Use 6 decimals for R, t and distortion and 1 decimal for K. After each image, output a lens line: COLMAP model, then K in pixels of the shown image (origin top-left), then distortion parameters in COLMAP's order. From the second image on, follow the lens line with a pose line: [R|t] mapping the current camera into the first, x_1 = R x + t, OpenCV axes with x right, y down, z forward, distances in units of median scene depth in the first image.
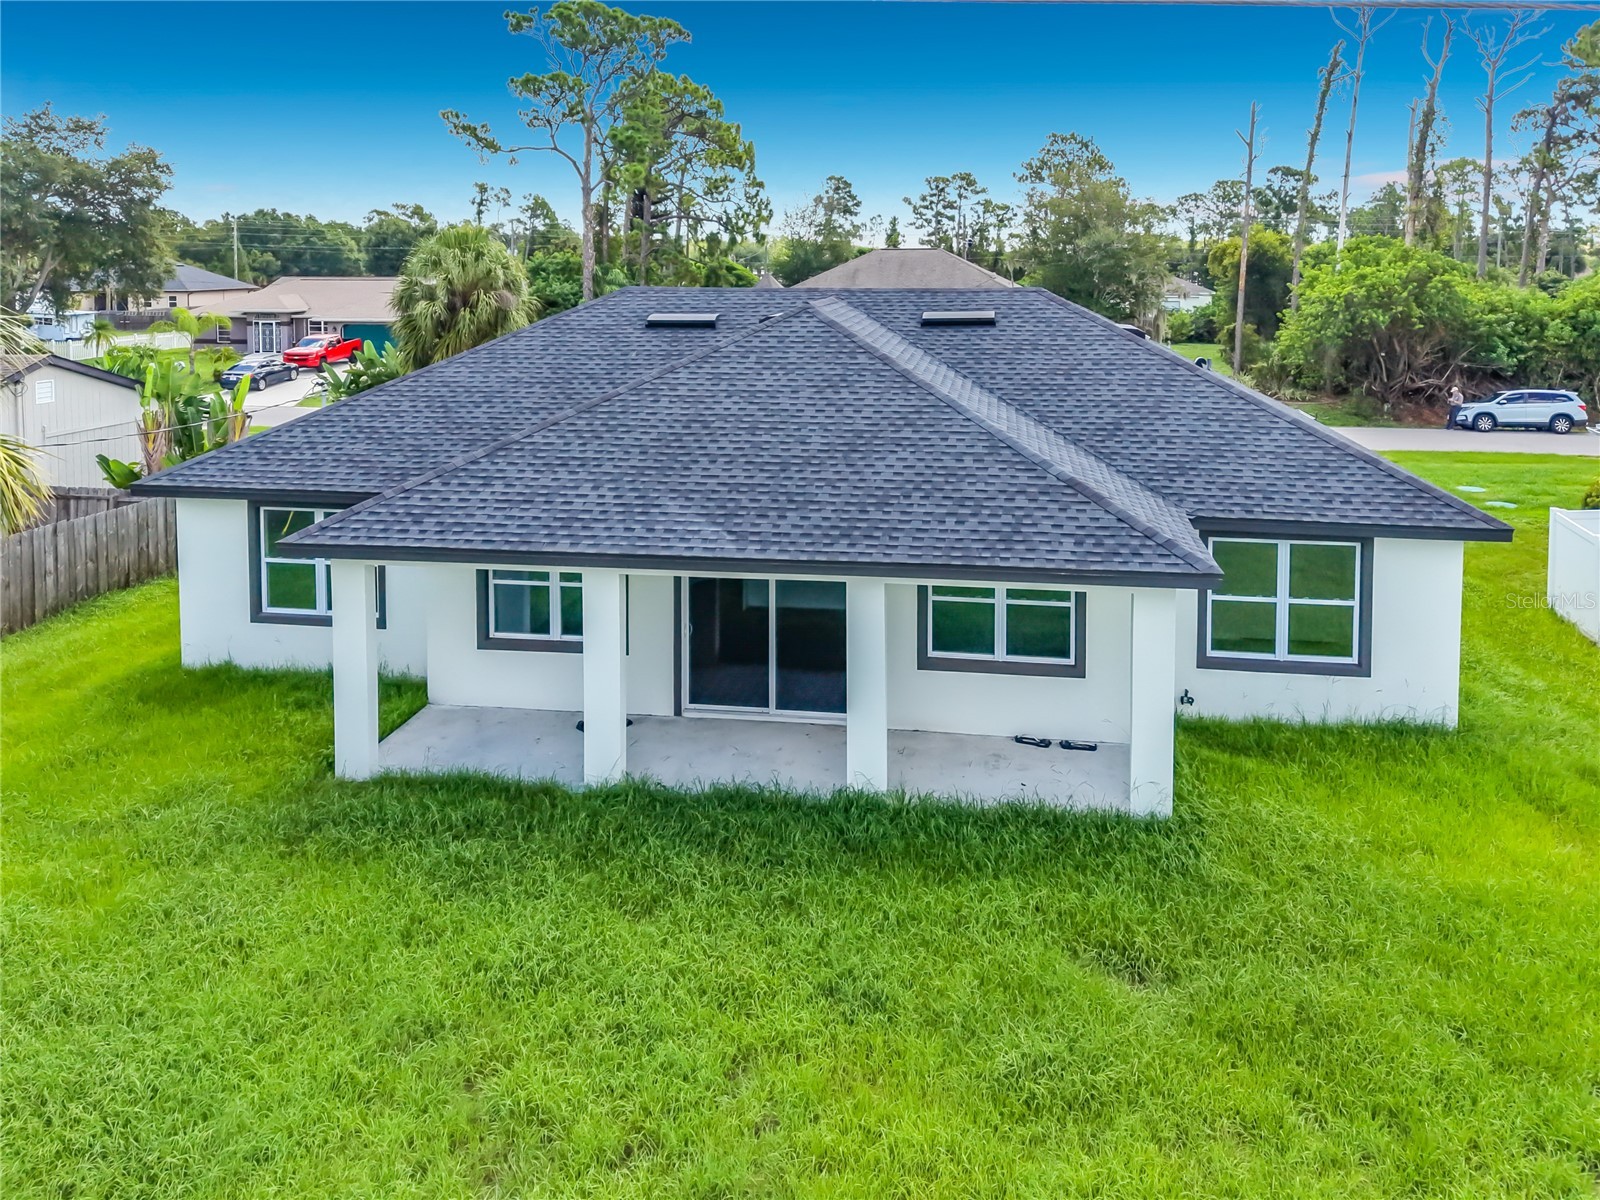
lens RADIAL K [[1126.6, 0, 803.5], [0, 1126.6, 453.7], [0, 0, 1]] dist [0.005000, 0.001306]
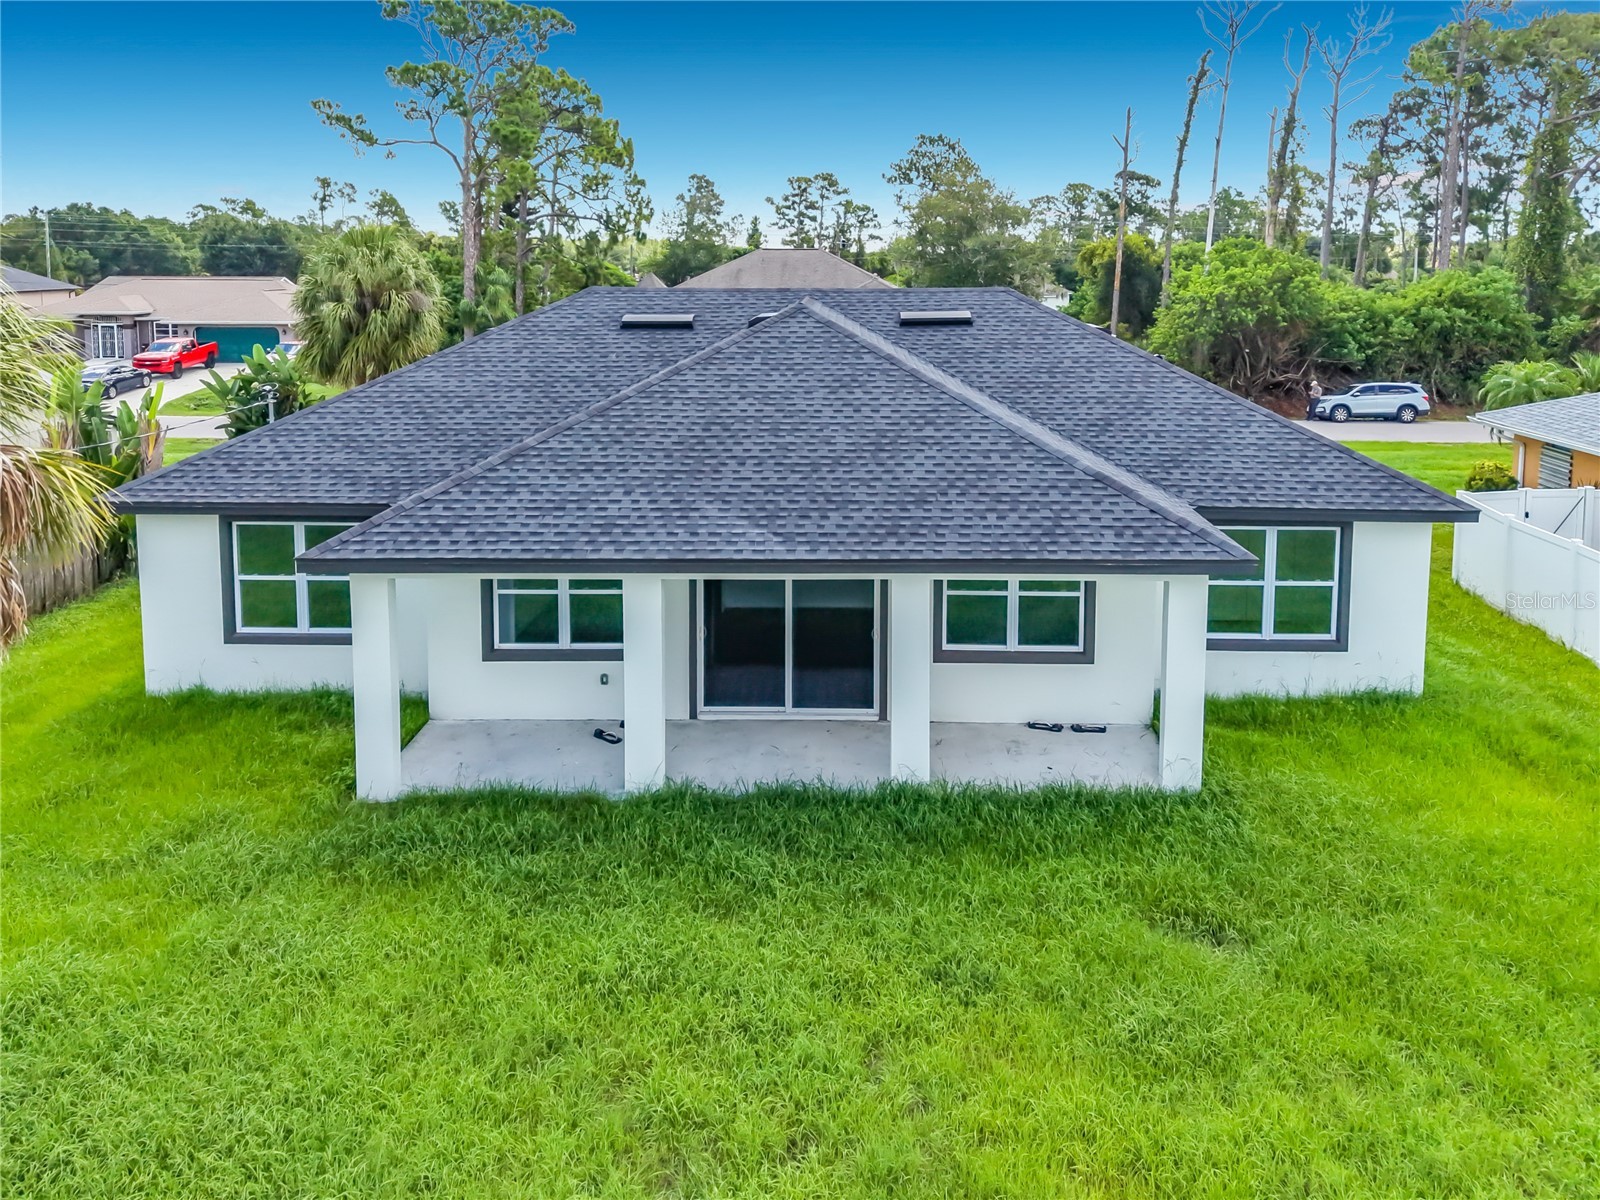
lens RADIAL K [[1119.1, 0, 798.7], [0, 1119.1, 492.2], [0, 0, 1]] dist [0.010216, -0.006269]
pose [[0.991772, -0.023831, 0.125783, -0.147033], [0.019508, 0.999180, 0.035492, -0.001942], [-0.126525, -0.032746, 0.991423, 0.010836]]
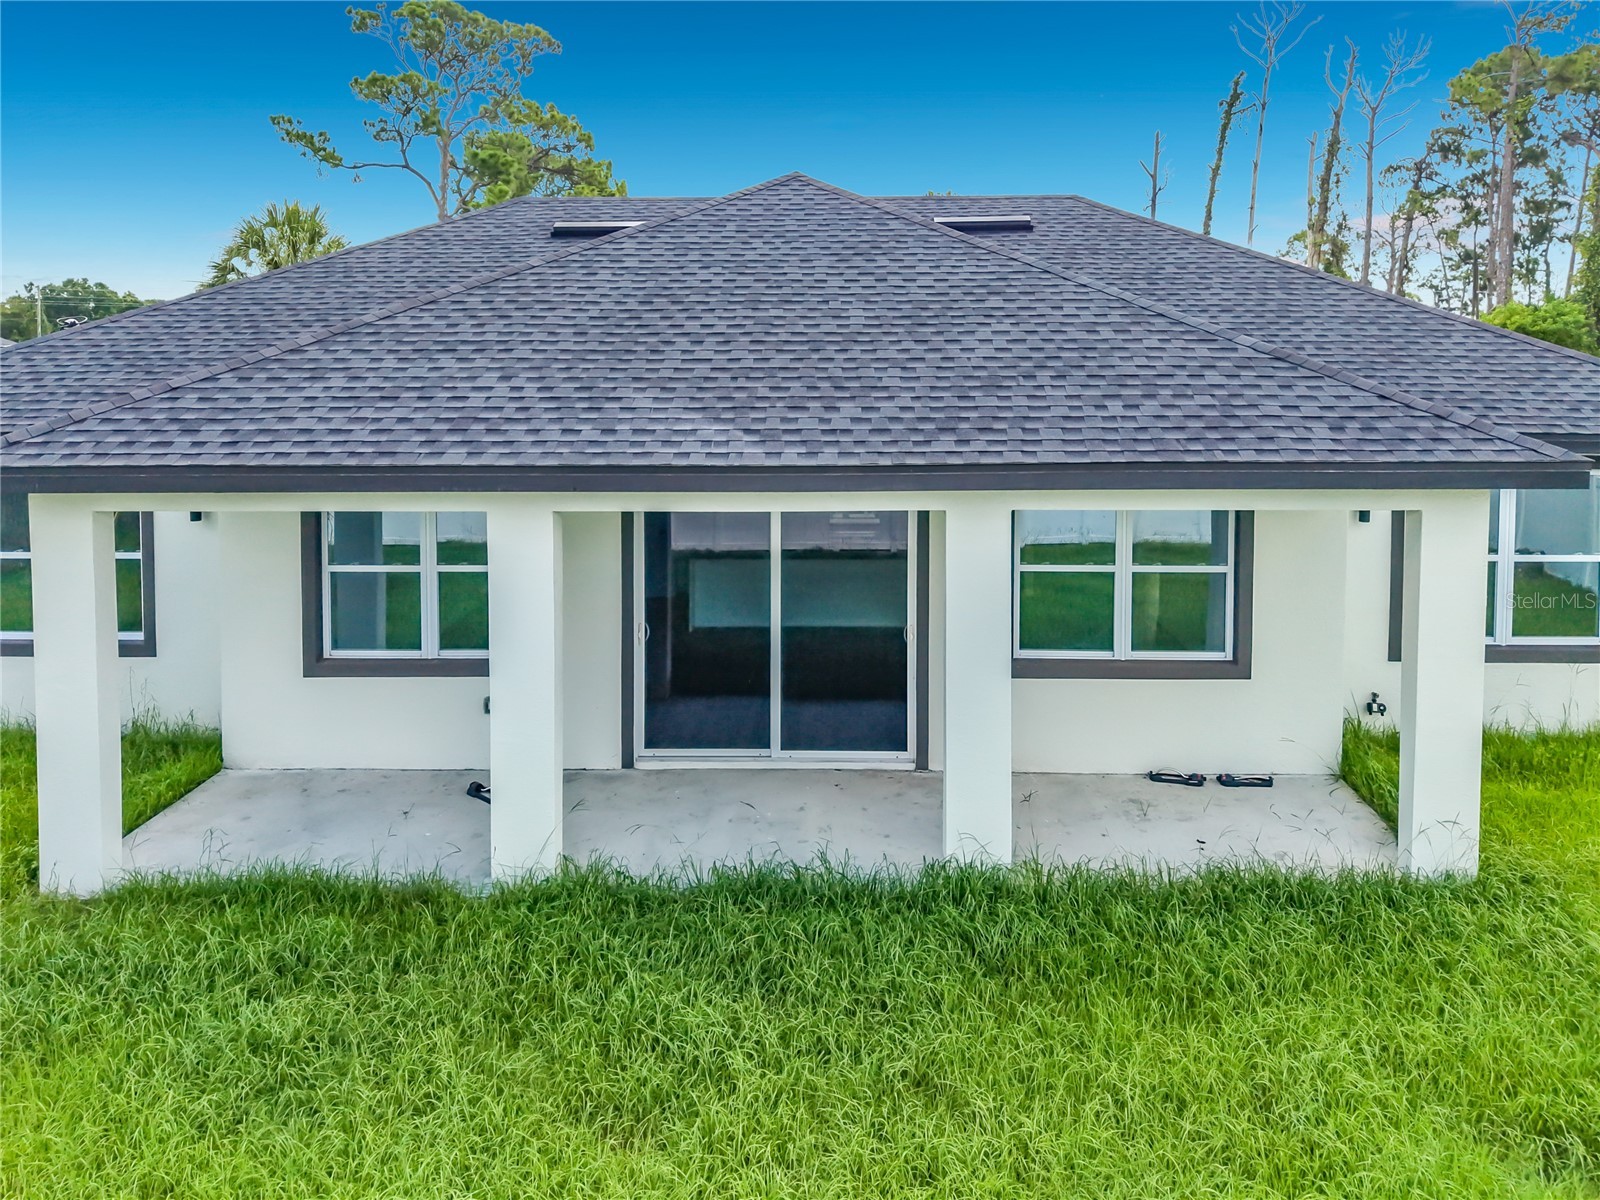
lens RADIAL K [[1129.3, 0, 802.8], [0, 1129.3, 492.6], [0, 0, 1]] dist [-0.029436, 0.032595]
pose [[0.991945, -0.014634, 0.125824, -0.096478], [0.020148, 0.998886, -0.042664, 0.110620], [-0.125060, 0.044855, 0.991135, 0.362116]]
